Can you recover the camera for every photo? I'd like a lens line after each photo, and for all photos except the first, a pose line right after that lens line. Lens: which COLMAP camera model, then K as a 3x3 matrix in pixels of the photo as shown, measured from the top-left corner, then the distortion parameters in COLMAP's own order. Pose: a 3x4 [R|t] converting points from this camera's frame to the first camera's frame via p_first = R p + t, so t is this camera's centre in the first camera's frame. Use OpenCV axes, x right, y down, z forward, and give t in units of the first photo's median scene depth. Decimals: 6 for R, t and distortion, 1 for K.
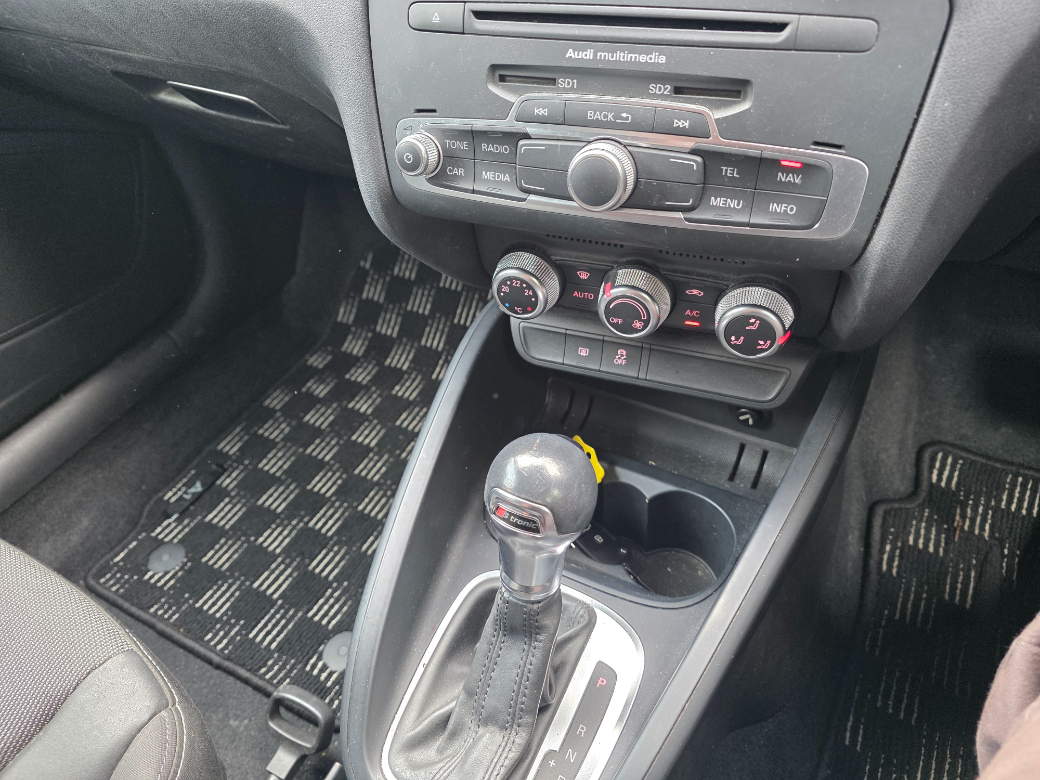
lens RADIAL K [[739.3, 0, 520.0], [0, 739.3, 390.0], [0, 0, 1]] dist [0.005499, -0.000351]
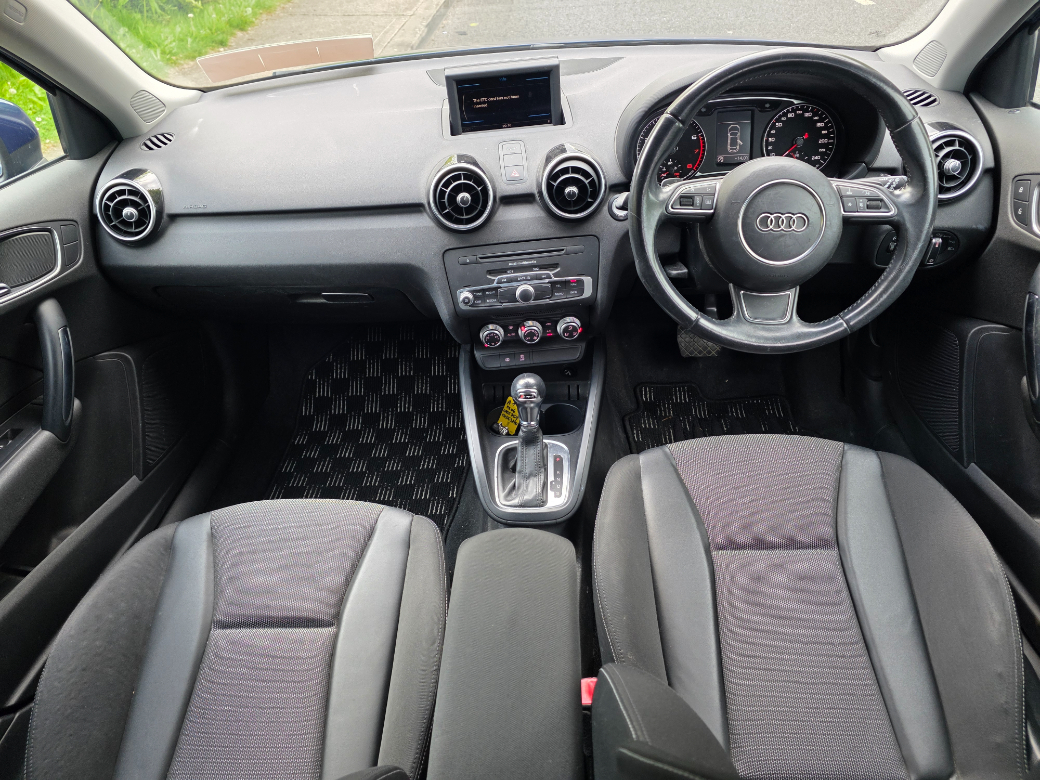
lens RADIAL K [[739.3, 0, 520.0], [0, 739.3, 390.0], [0, 0, 1]] dist [0.005499, -0.000351]
pose [[0.903847, -0.246716, 0.349558, -1.172152], [0.293231, 0.952149, -0.086181, 0.415792], [-0.311569, 0.180396, 0.932943, -2.055225]]
